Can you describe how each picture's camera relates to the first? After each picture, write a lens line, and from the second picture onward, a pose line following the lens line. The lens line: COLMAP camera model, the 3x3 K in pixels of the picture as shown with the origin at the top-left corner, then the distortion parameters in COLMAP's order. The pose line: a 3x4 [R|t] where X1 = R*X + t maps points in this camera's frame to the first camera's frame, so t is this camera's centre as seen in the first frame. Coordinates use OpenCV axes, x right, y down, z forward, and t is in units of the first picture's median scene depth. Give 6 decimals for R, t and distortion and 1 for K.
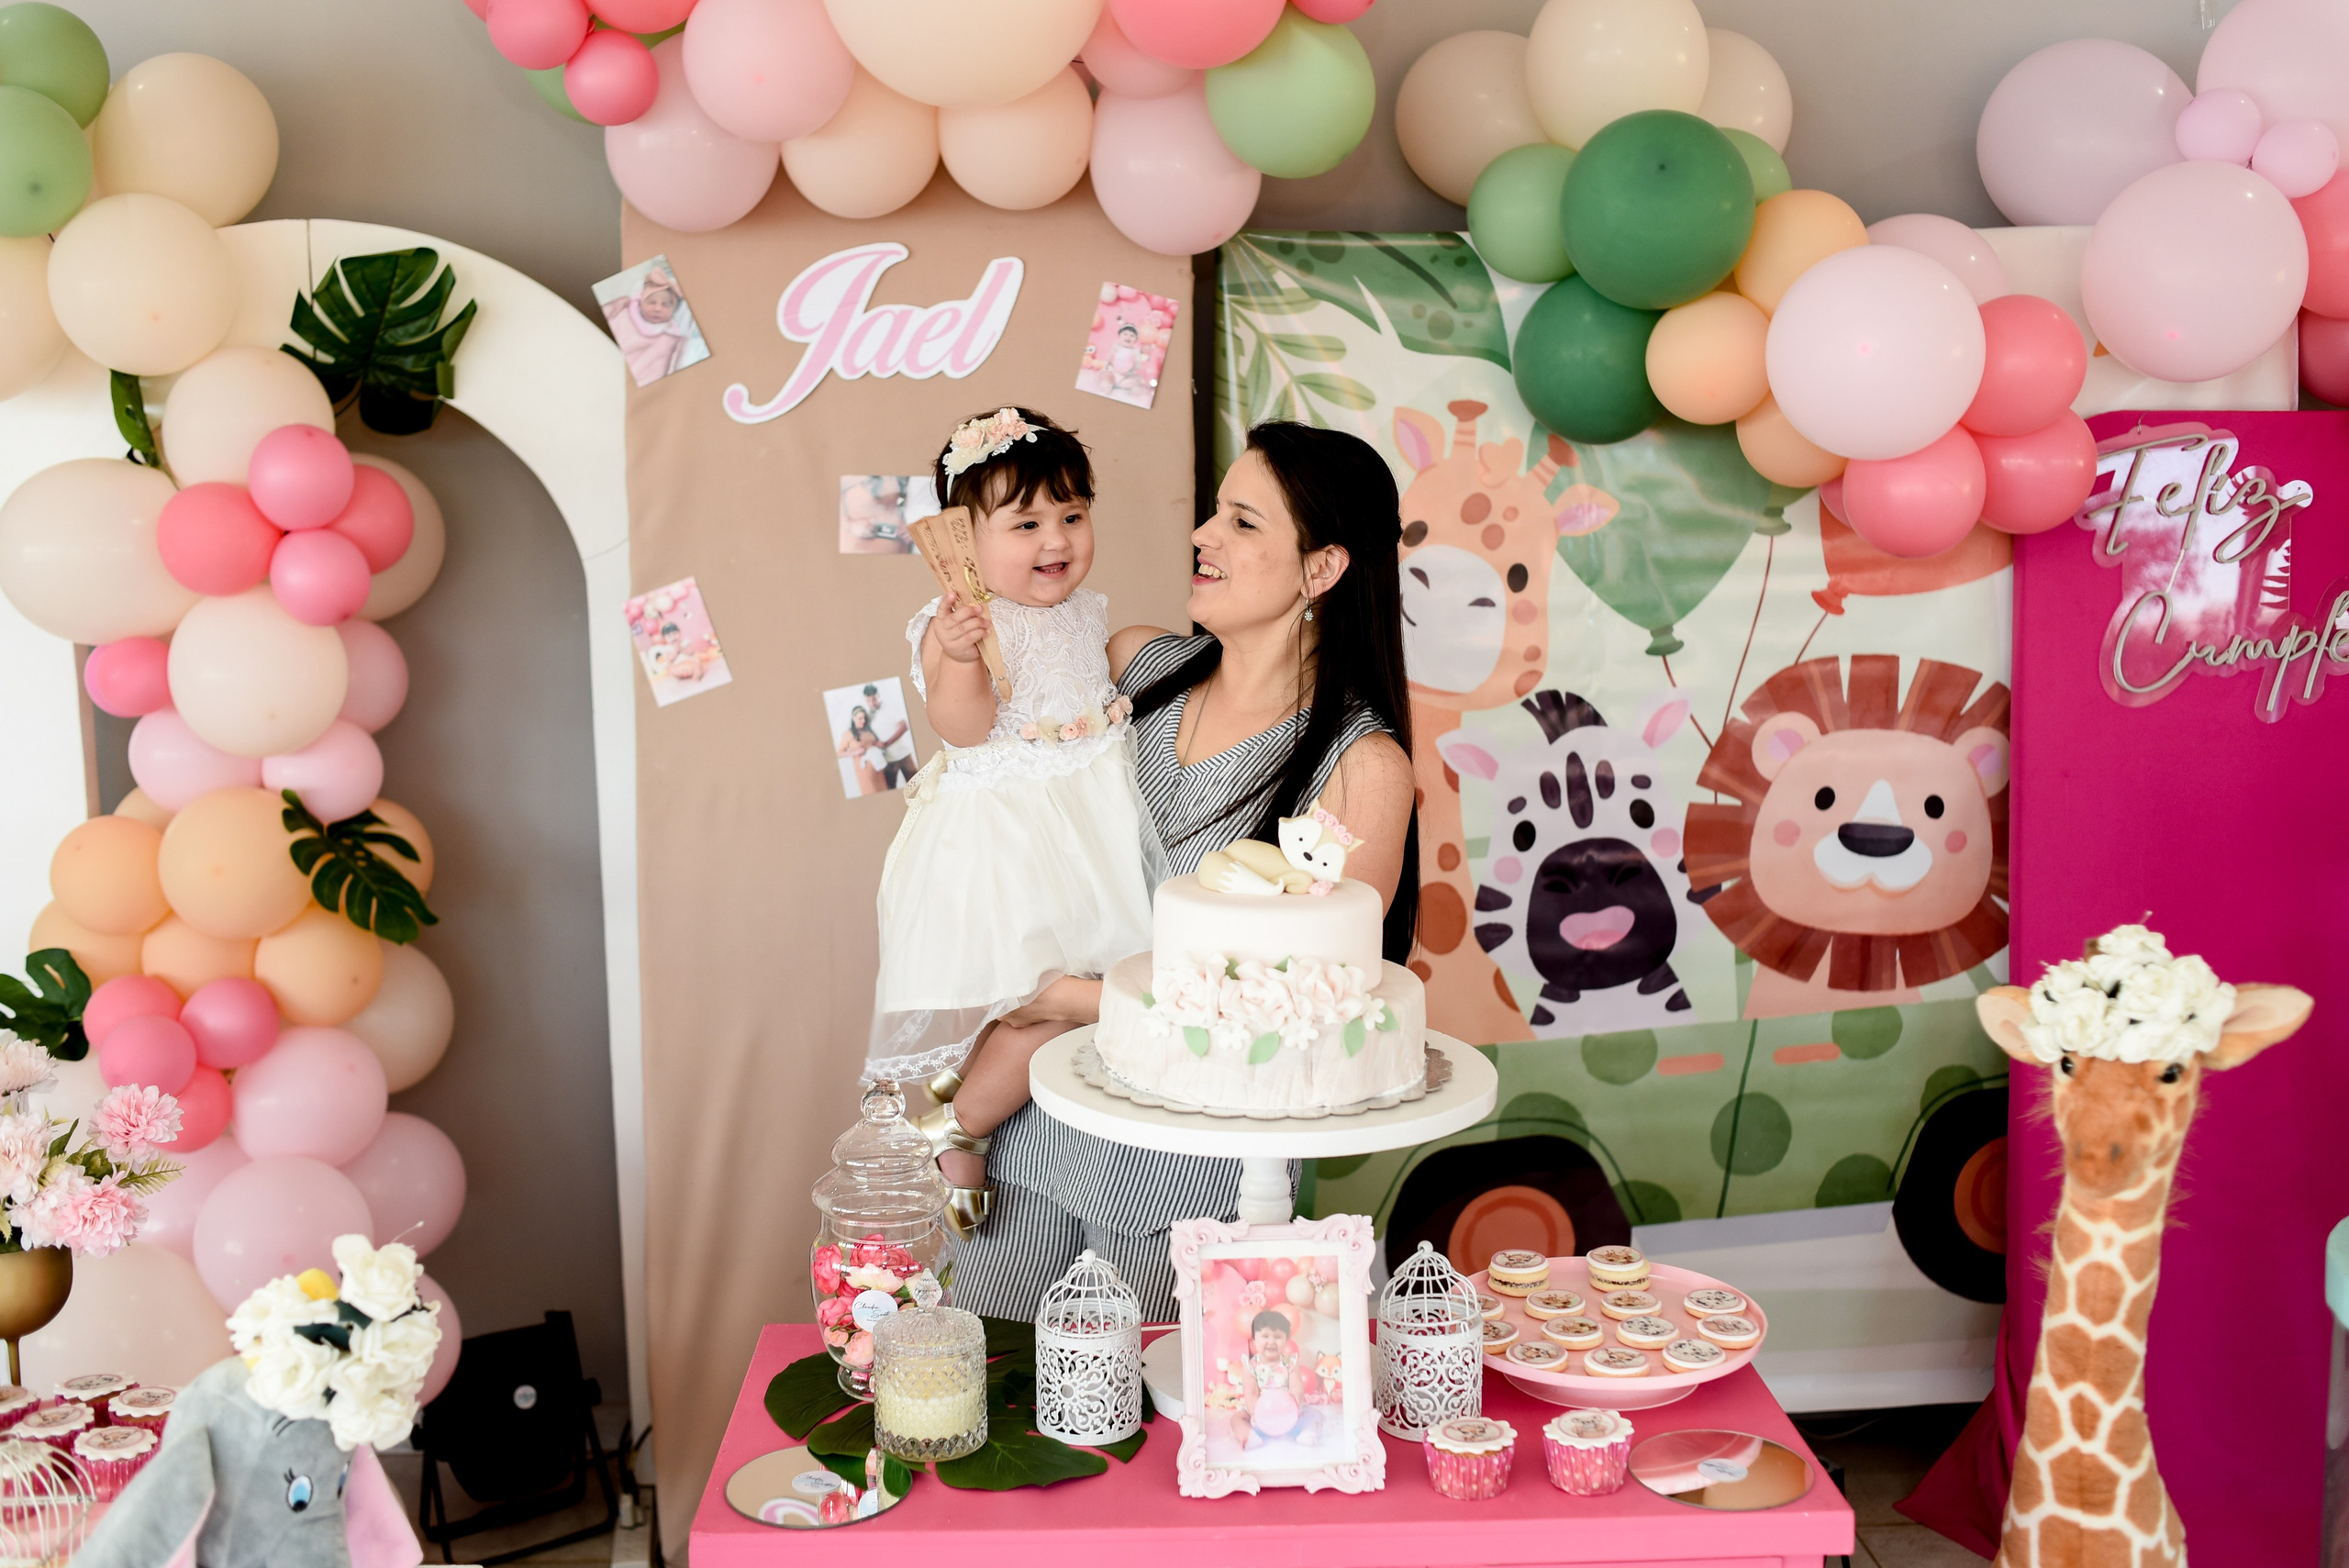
lens RADIAL K [[2390.8, 0, 1181.0], [0, 2390.8, 785.4], [0, 0, 1]] dist [-0.085382, 0.095501]
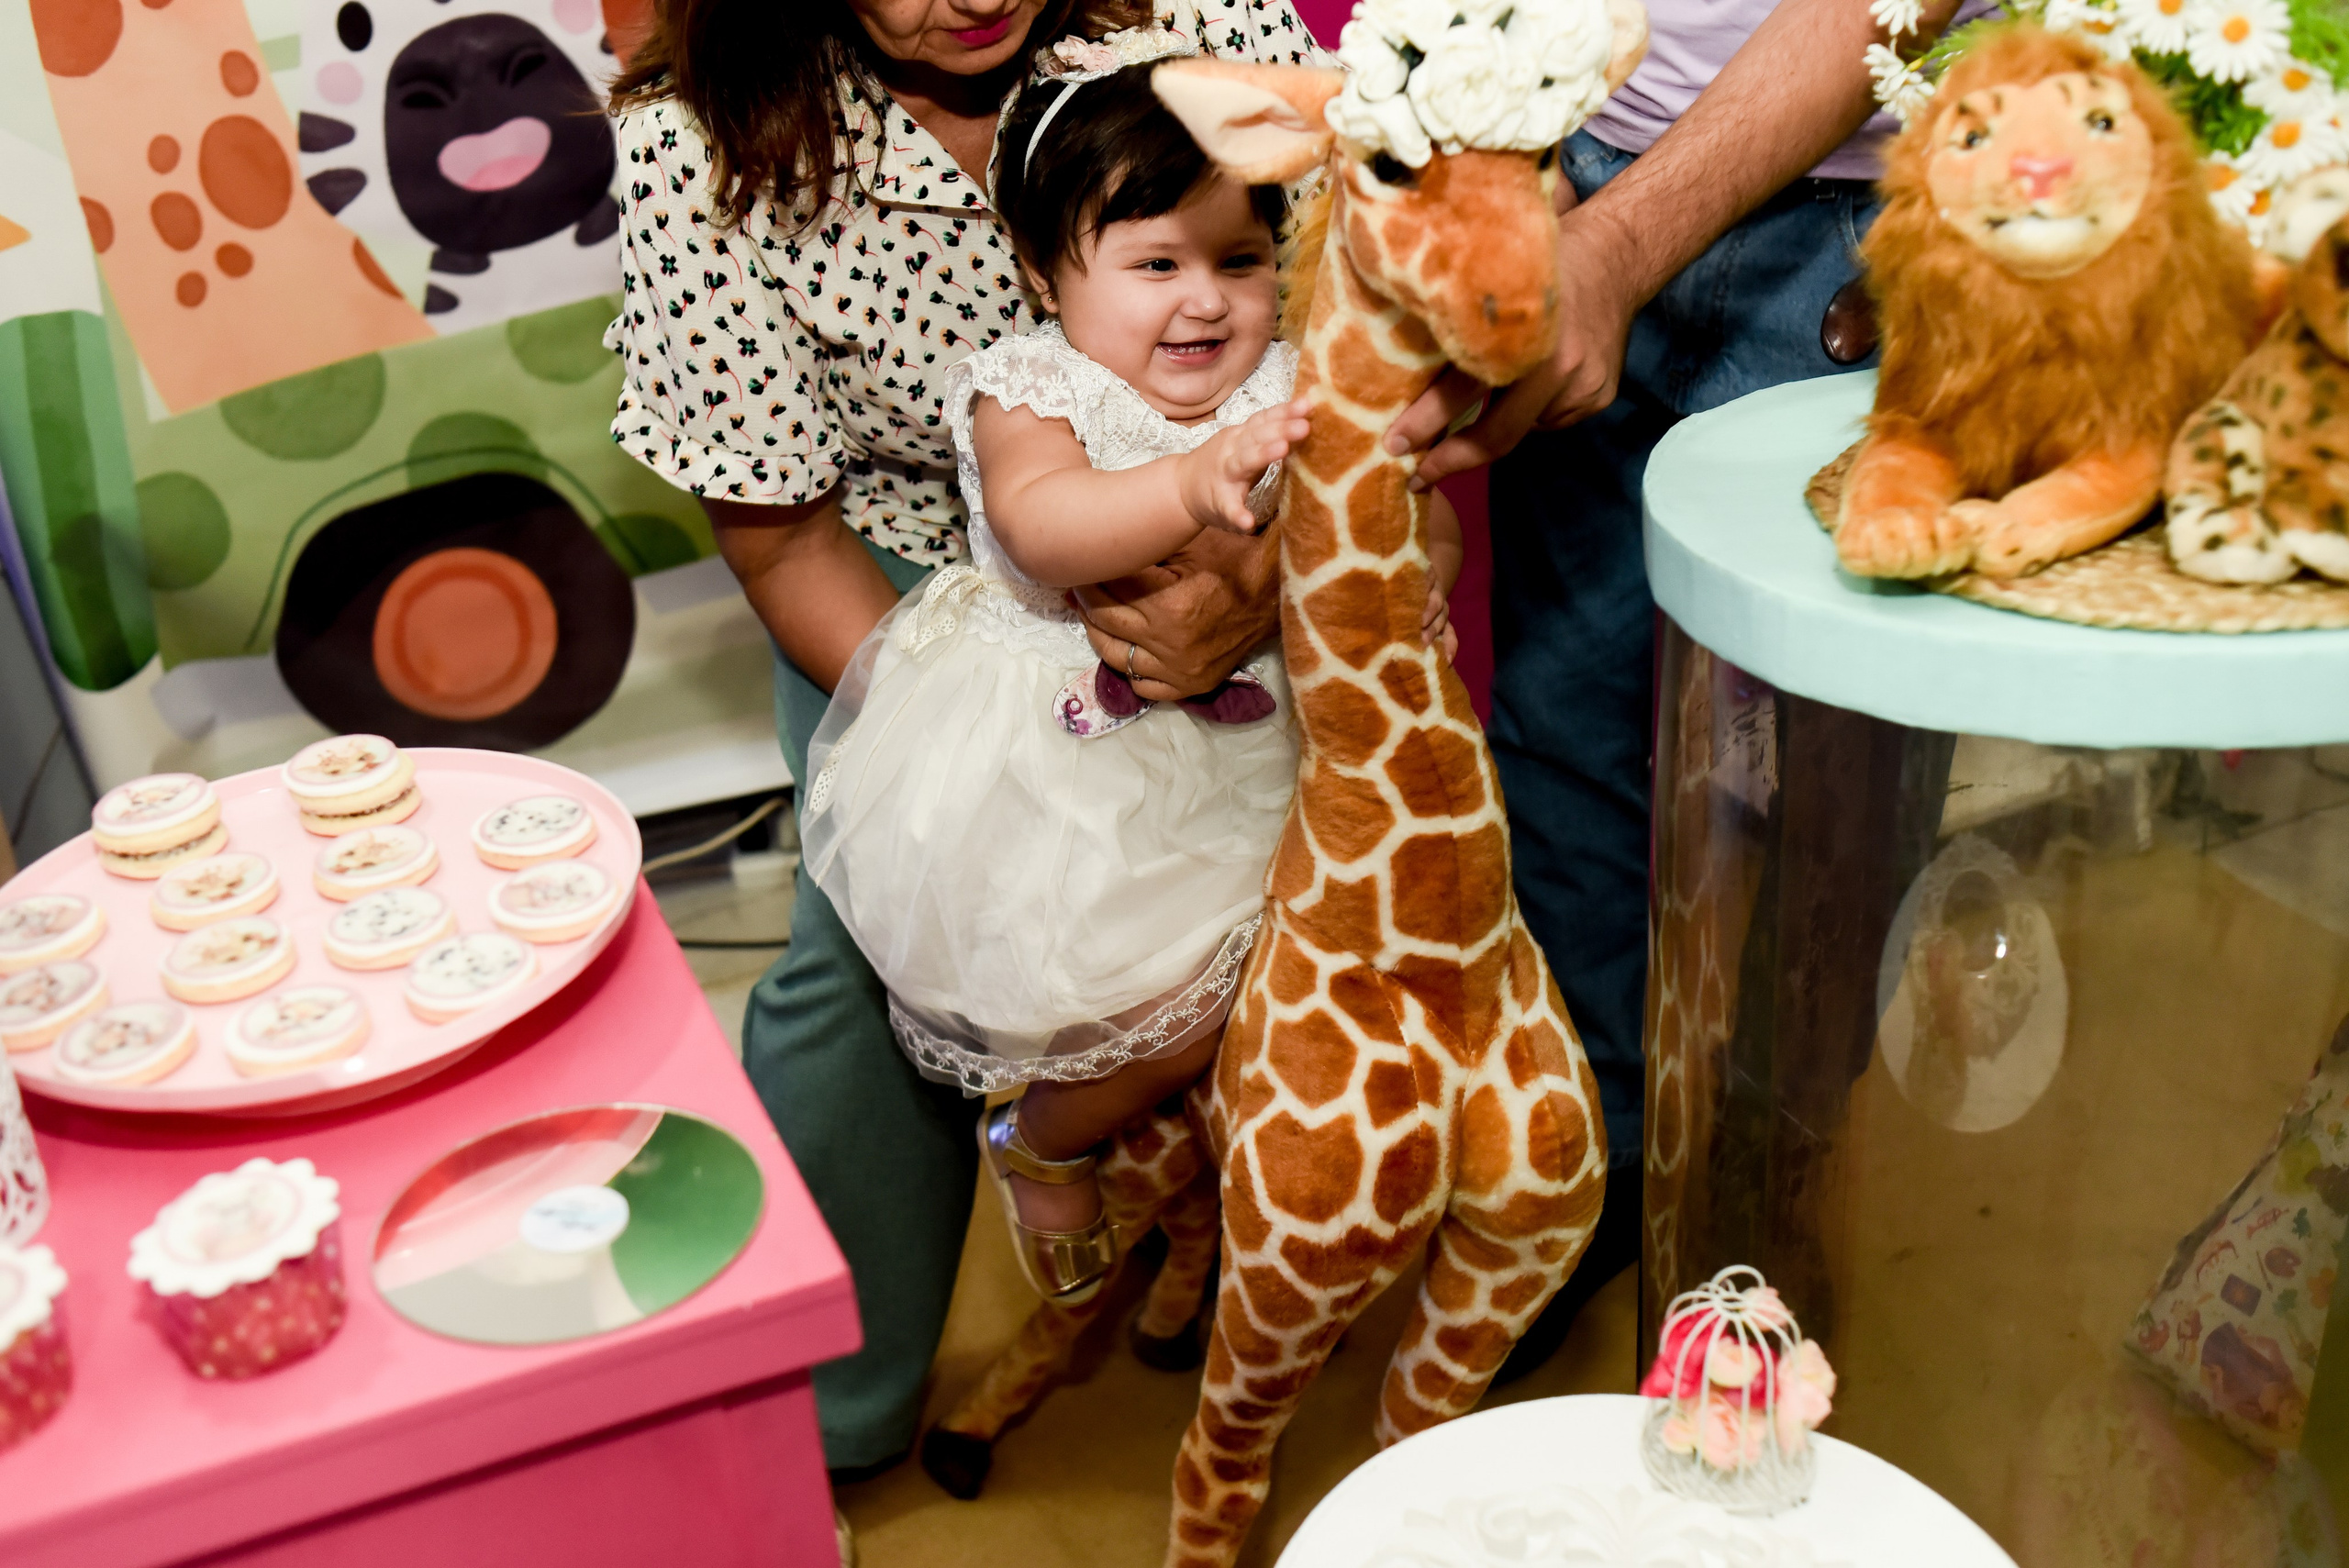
lens RADIAL K [[2373.4, 0, 1169.9], [0, 2373.4, 791.4], [0, 0, 1]] dist [-0.050953, -0.055009]
pose [[0.928250, -0.208332, 0.308140, 0.119439], [0.107152, 0.943082, 0.314825, 0.044258], [-0.356190, -0.259218, 0.897739, 0.319857]]
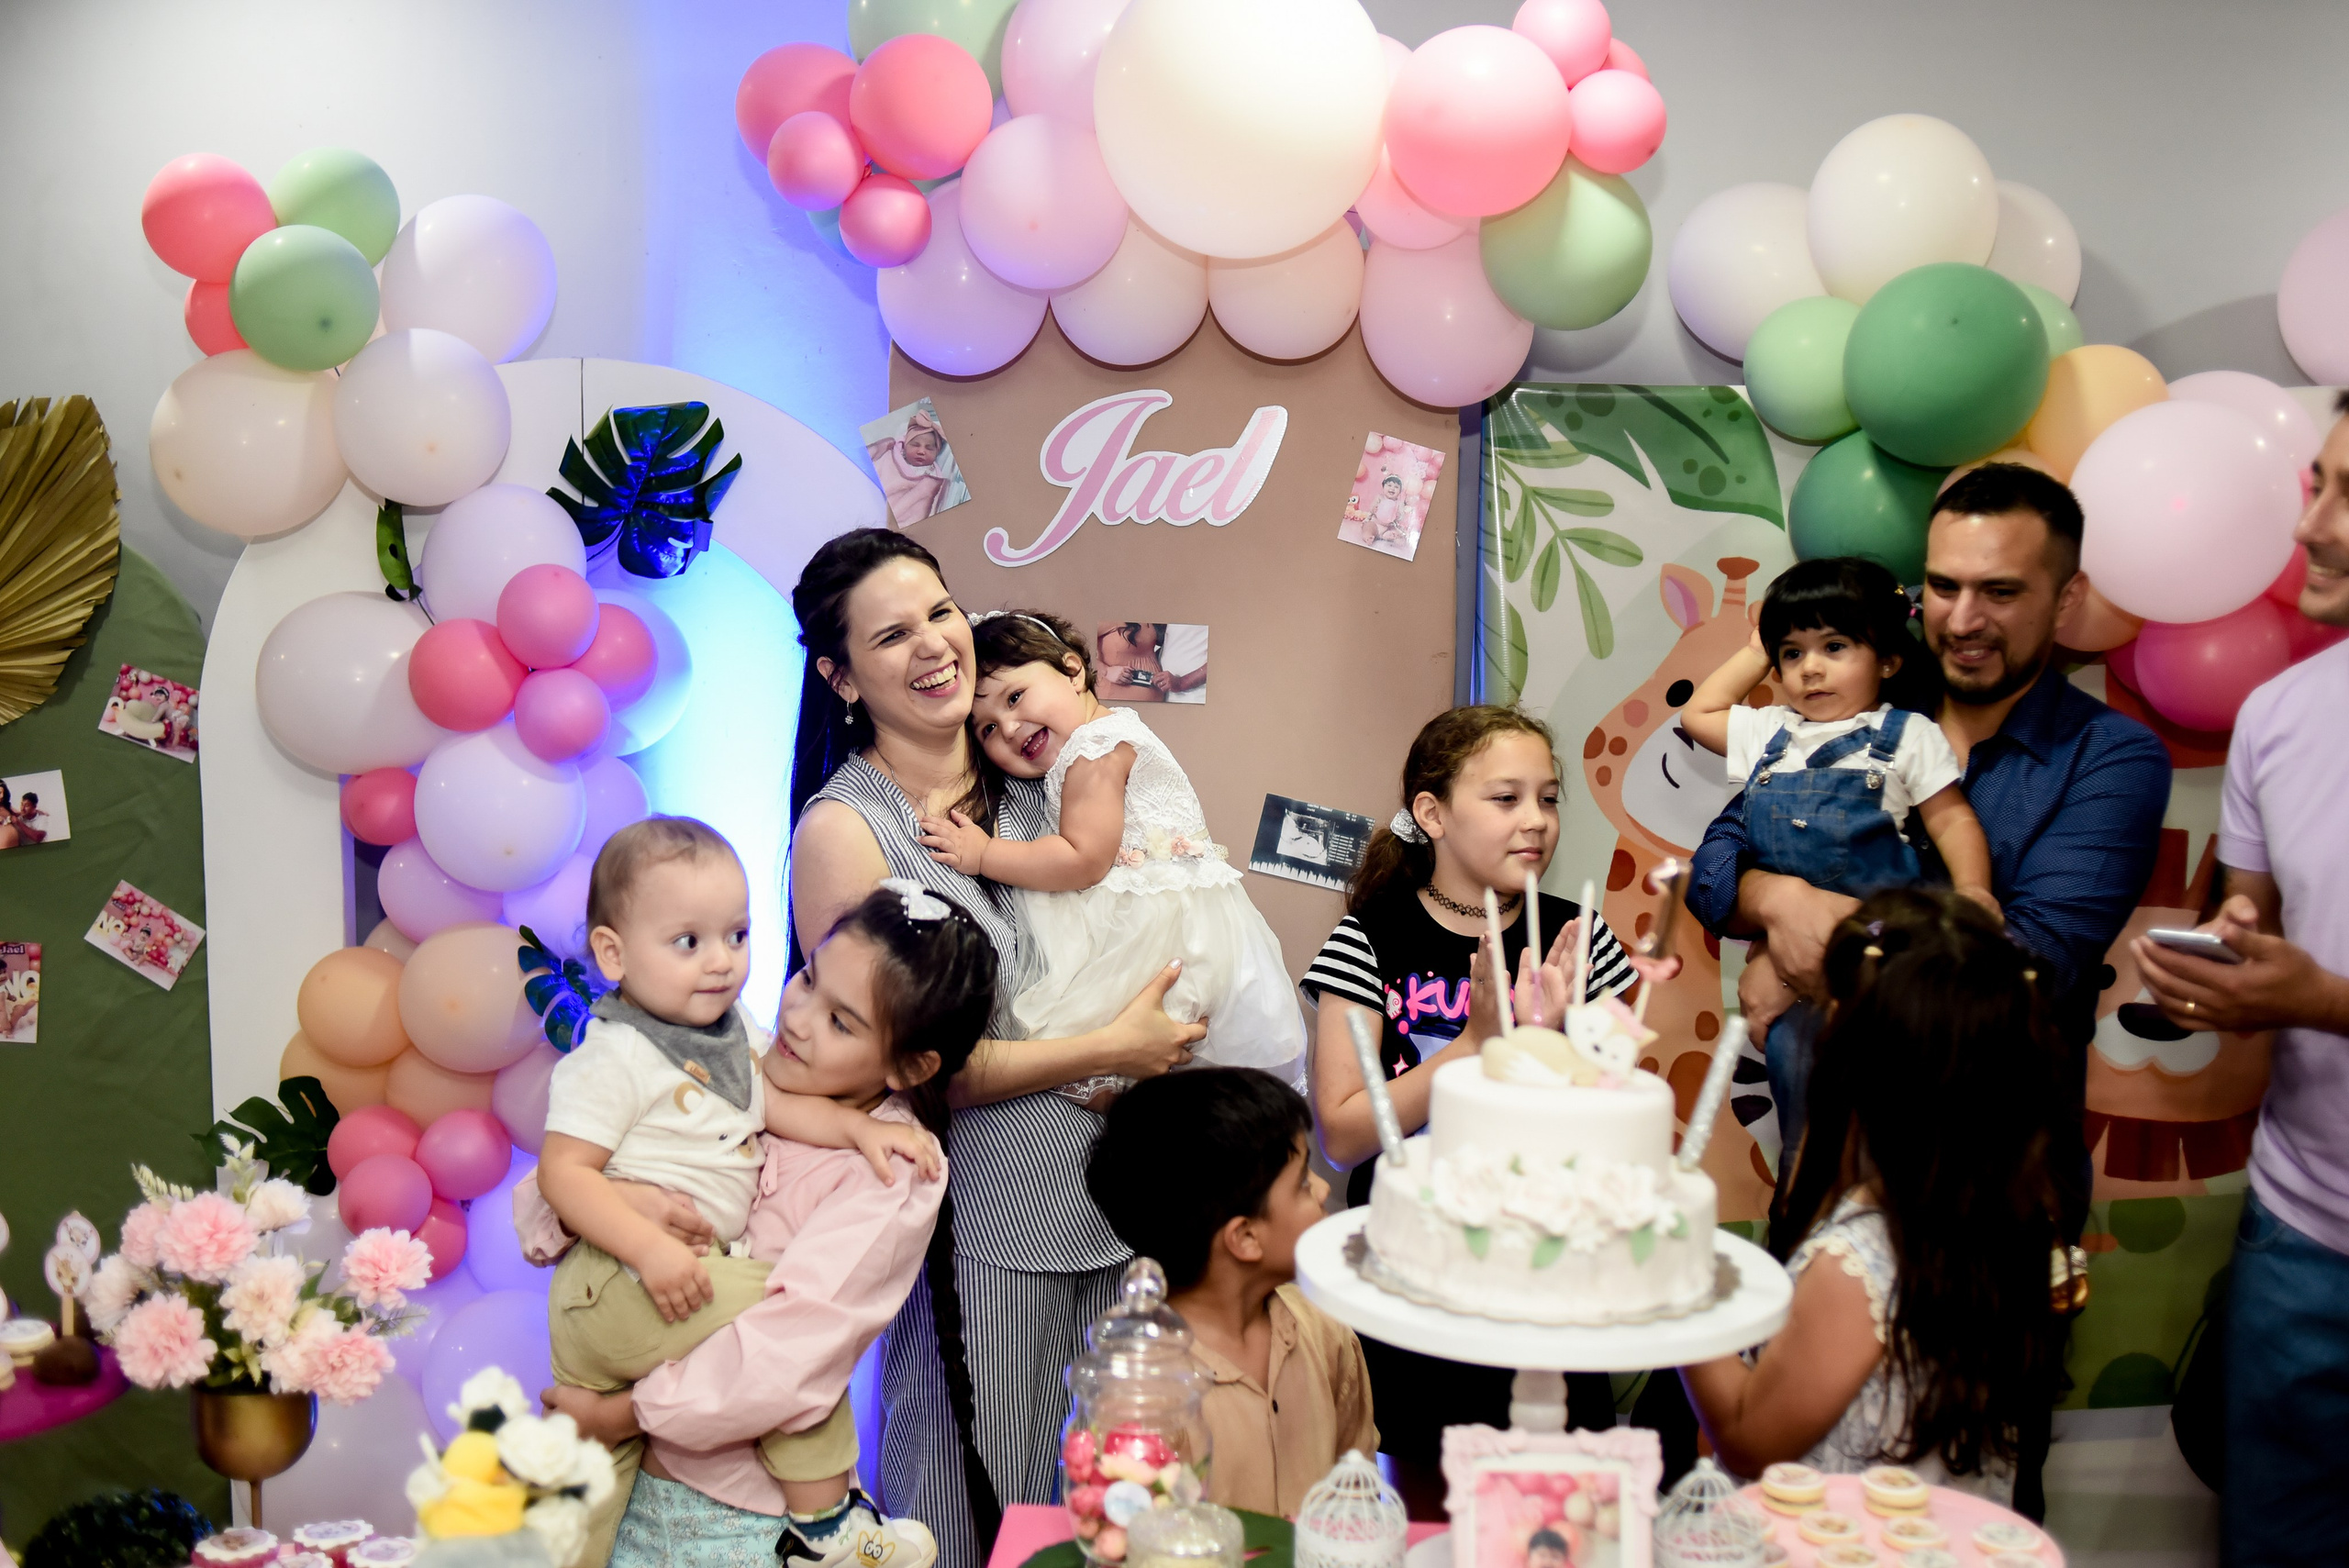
lens RADIAL K [[2377.8, 0, 1180.9], [0, 2377.8, 790.9], [0, 0, 1]] dist [-0.060855, 0.026597]
pose [[0.995562, 0.027119, -0.090118, -0.017245], [-0.031643, 0.998290, -0.049150, -0.011976], [0.088631, 0.051783, 0.994718, 0.021684]]
